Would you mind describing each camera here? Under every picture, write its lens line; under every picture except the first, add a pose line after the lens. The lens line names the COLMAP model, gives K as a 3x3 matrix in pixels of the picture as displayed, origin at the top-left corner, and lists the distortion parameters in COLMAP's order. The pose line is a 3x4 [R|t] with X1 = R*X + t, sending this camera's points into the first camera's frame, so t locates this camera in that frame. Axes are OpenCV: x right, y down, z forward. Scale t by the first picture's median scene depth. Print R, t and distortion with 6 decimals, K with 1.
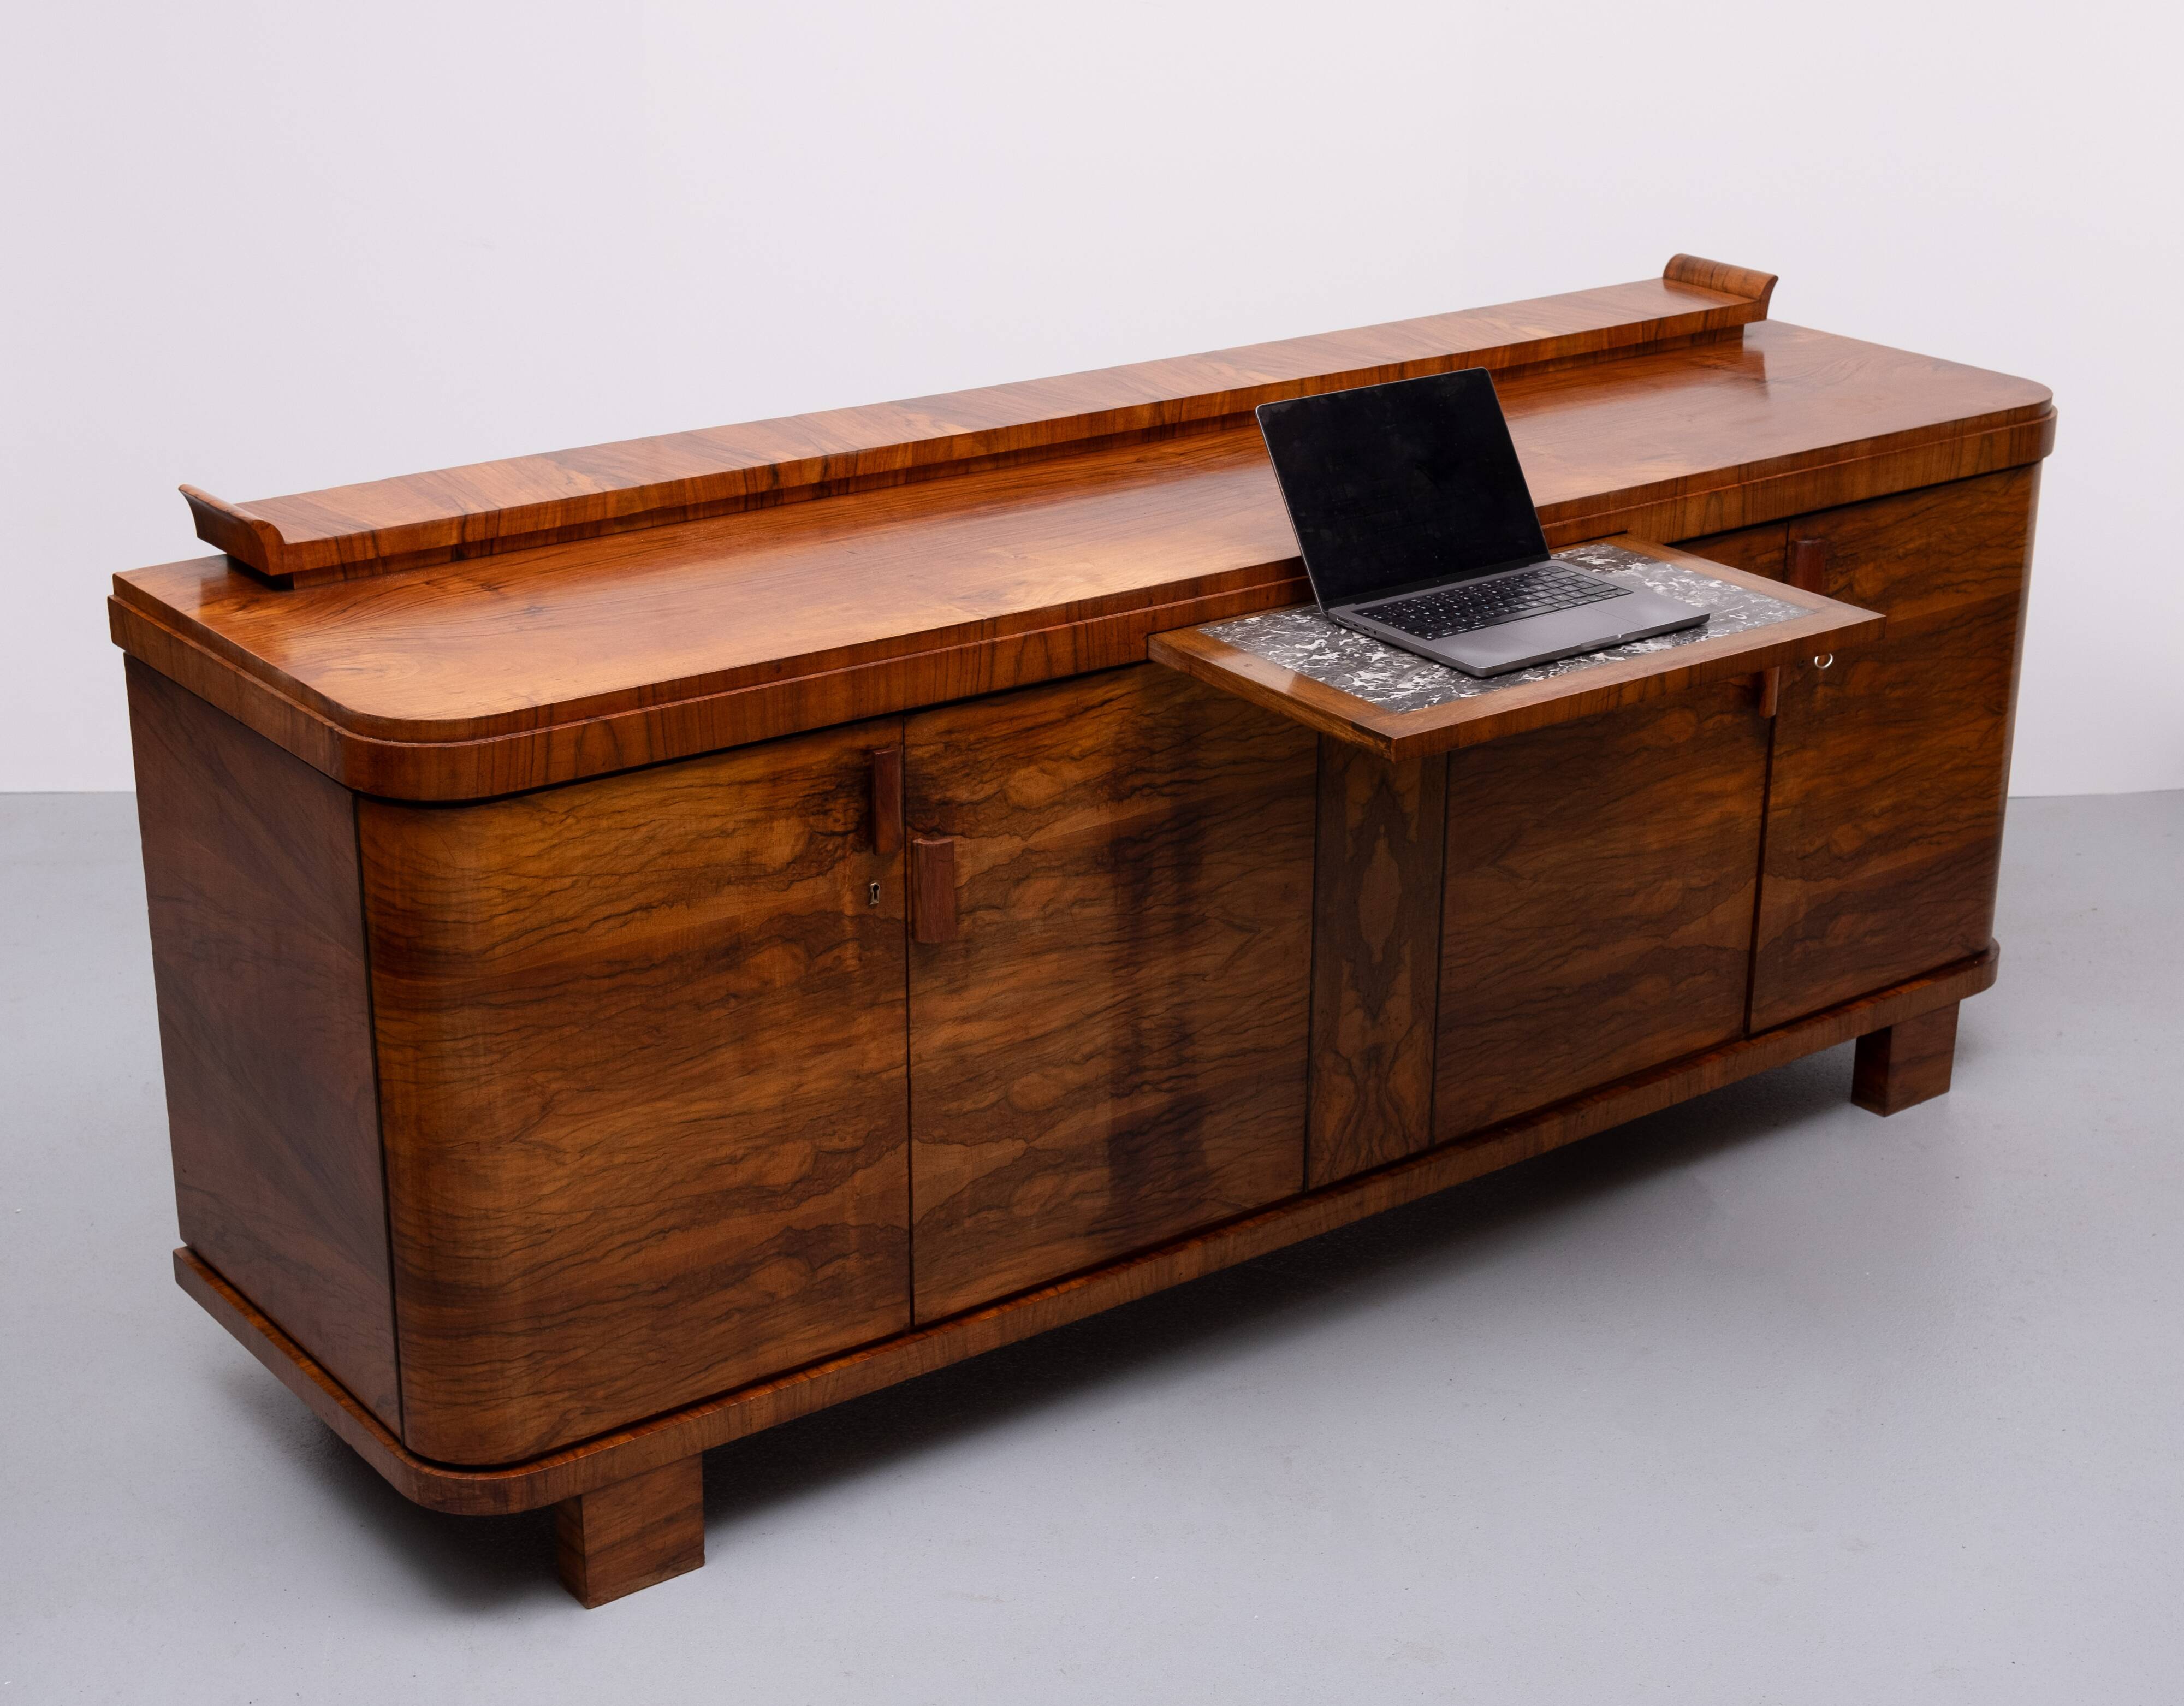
lens RADIAL K [[3383.7, 0, 1111.8], [0, 3383.7, 860.5], [0, 0, 1]] dist [-0.038602, 0.000000]
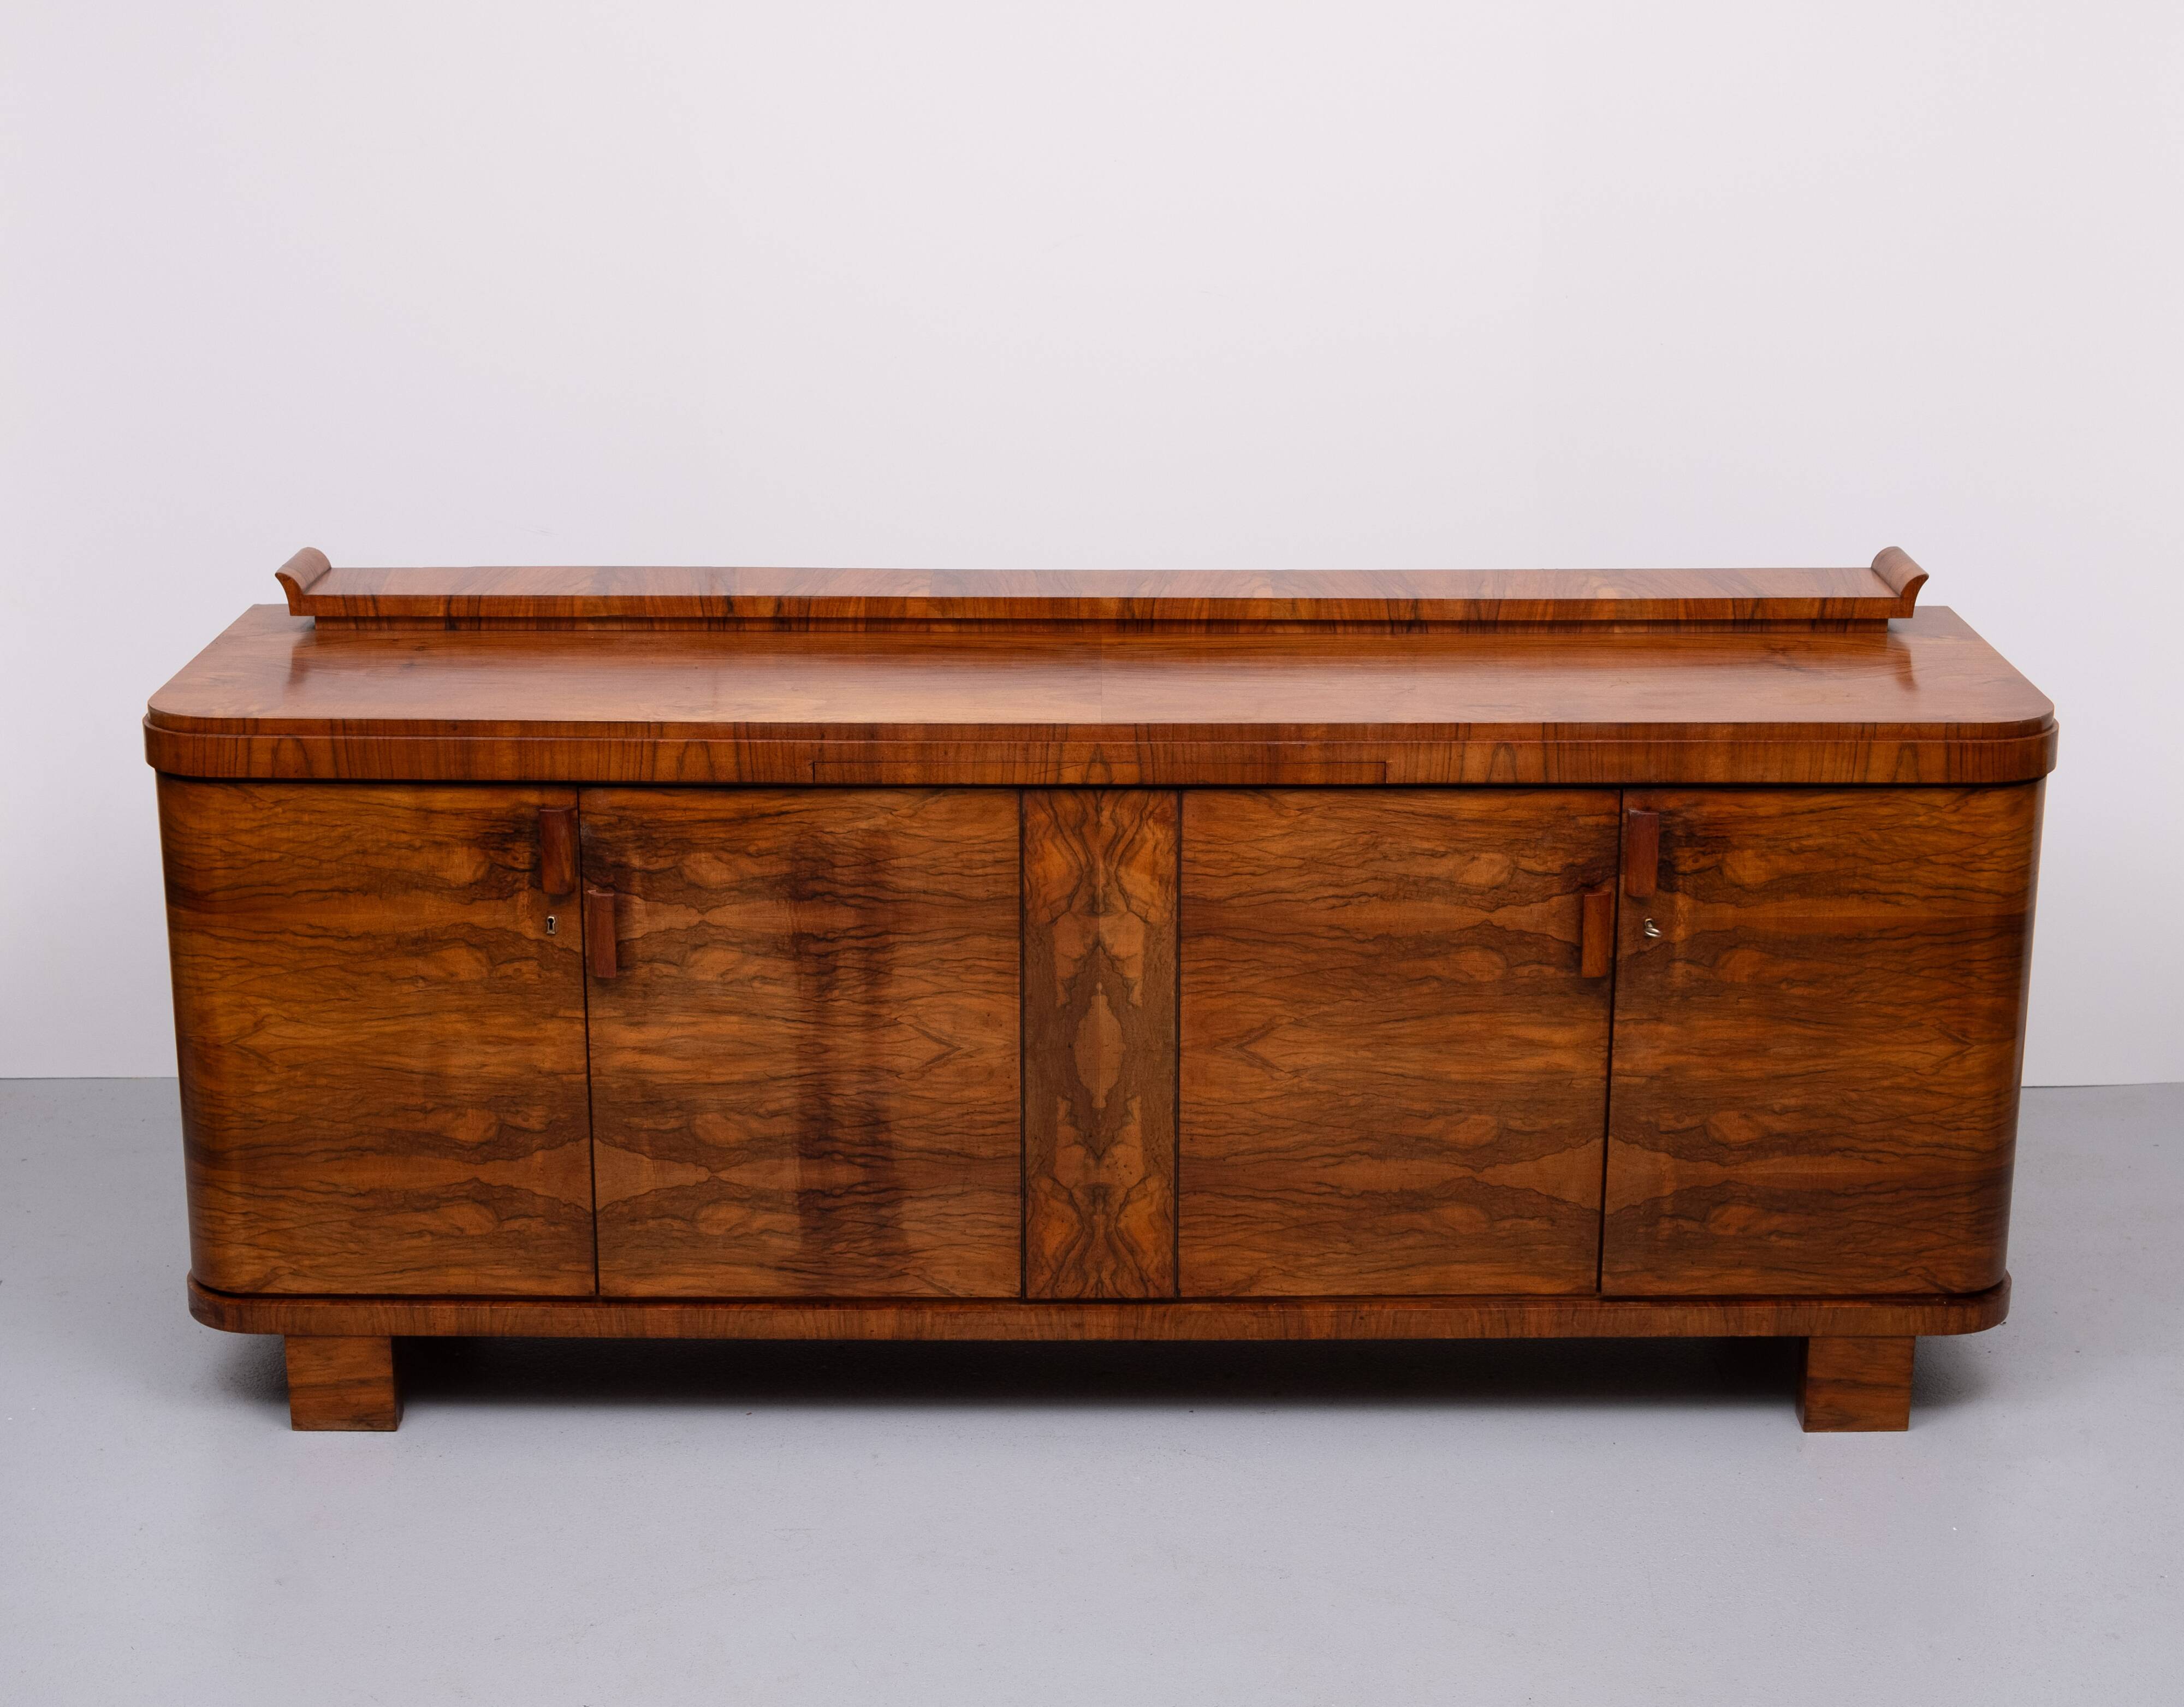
lens RADIAL K [[3383.6, 0, 1077.9], [0, 3383.6, 855.2], [0, 0, 1]] dist [-0.038602, 0.000000]
pose [[0.792897, 0.165448, -0.586465, 0.782082], [-0.209694, 0.977737, -0.007675, -0.045070], [0.572139, 0.129064, 0.809938, 0.096160]]
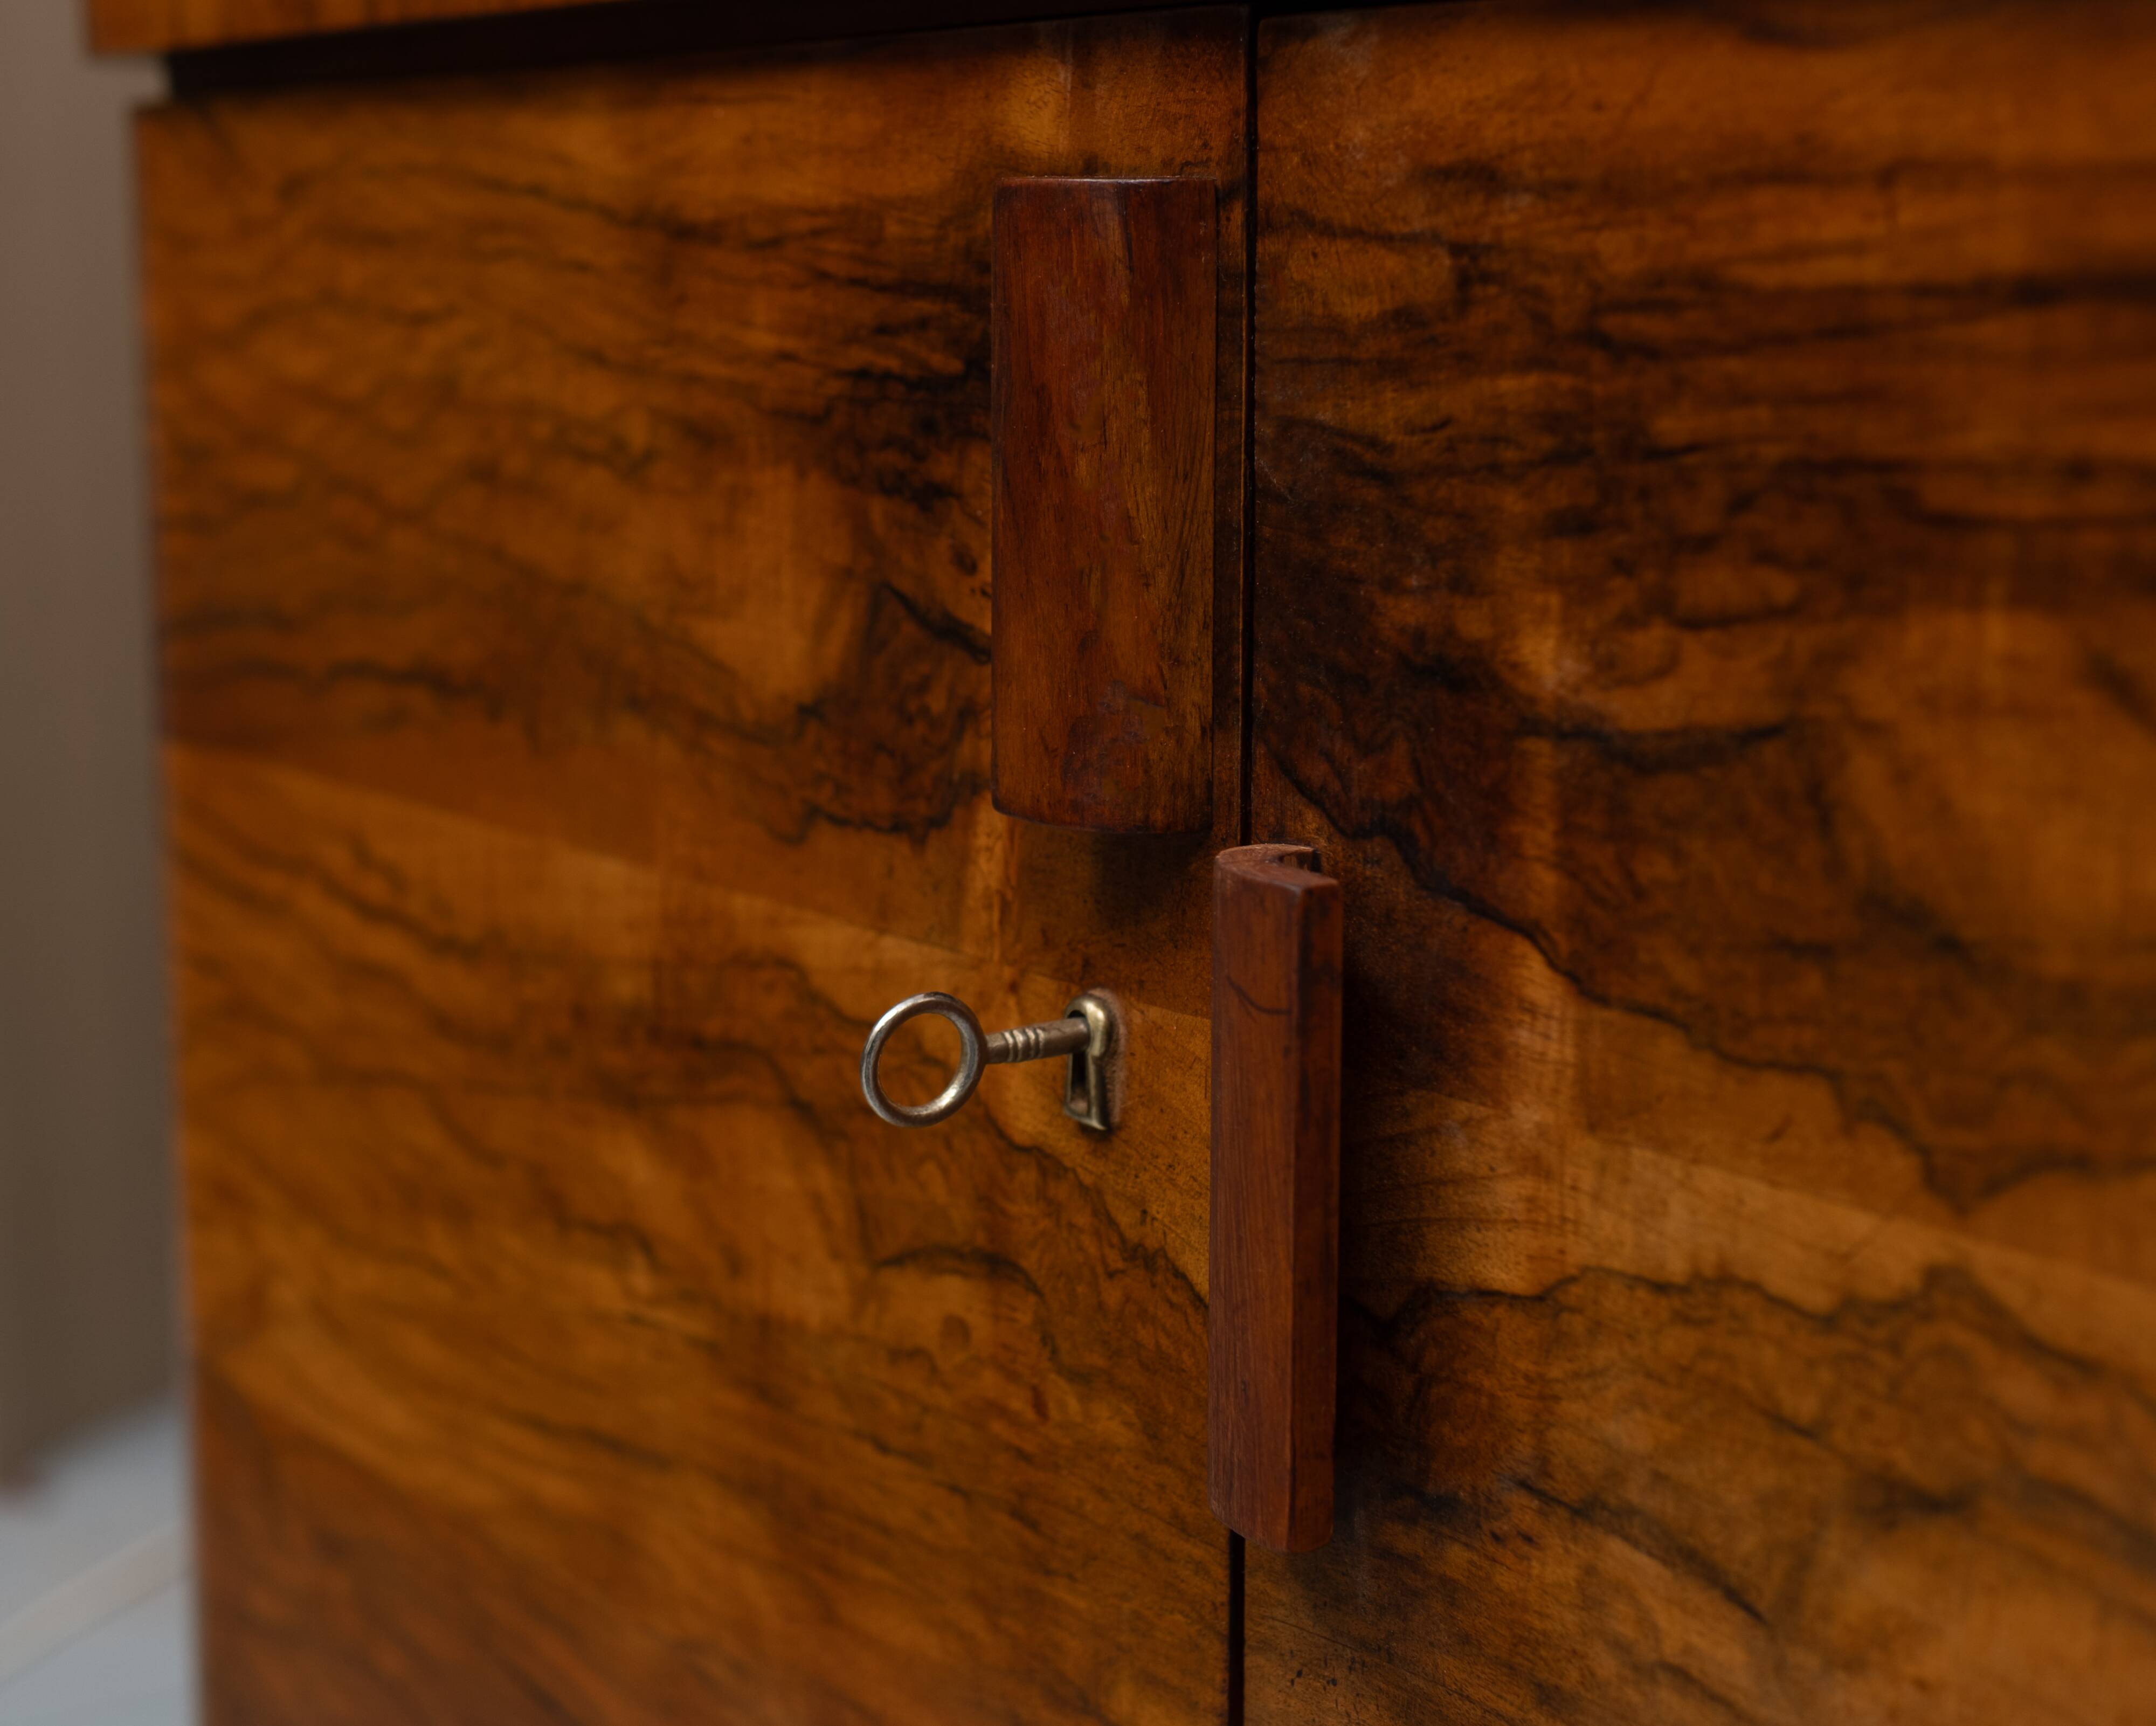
lens RADIAL K [[3529.9, 0, 1073.9], [0, 3529.9, 854.0], [0, 0, 1]] dist [0.031074, 0.000000]
pose [[-0.017432, 0.154341, -0.987864, 0.105803], [-0.348942, 0.924953, 0.150669, -0.026799], [0.936982, 0.347333, 0.037732, 0.955123]]
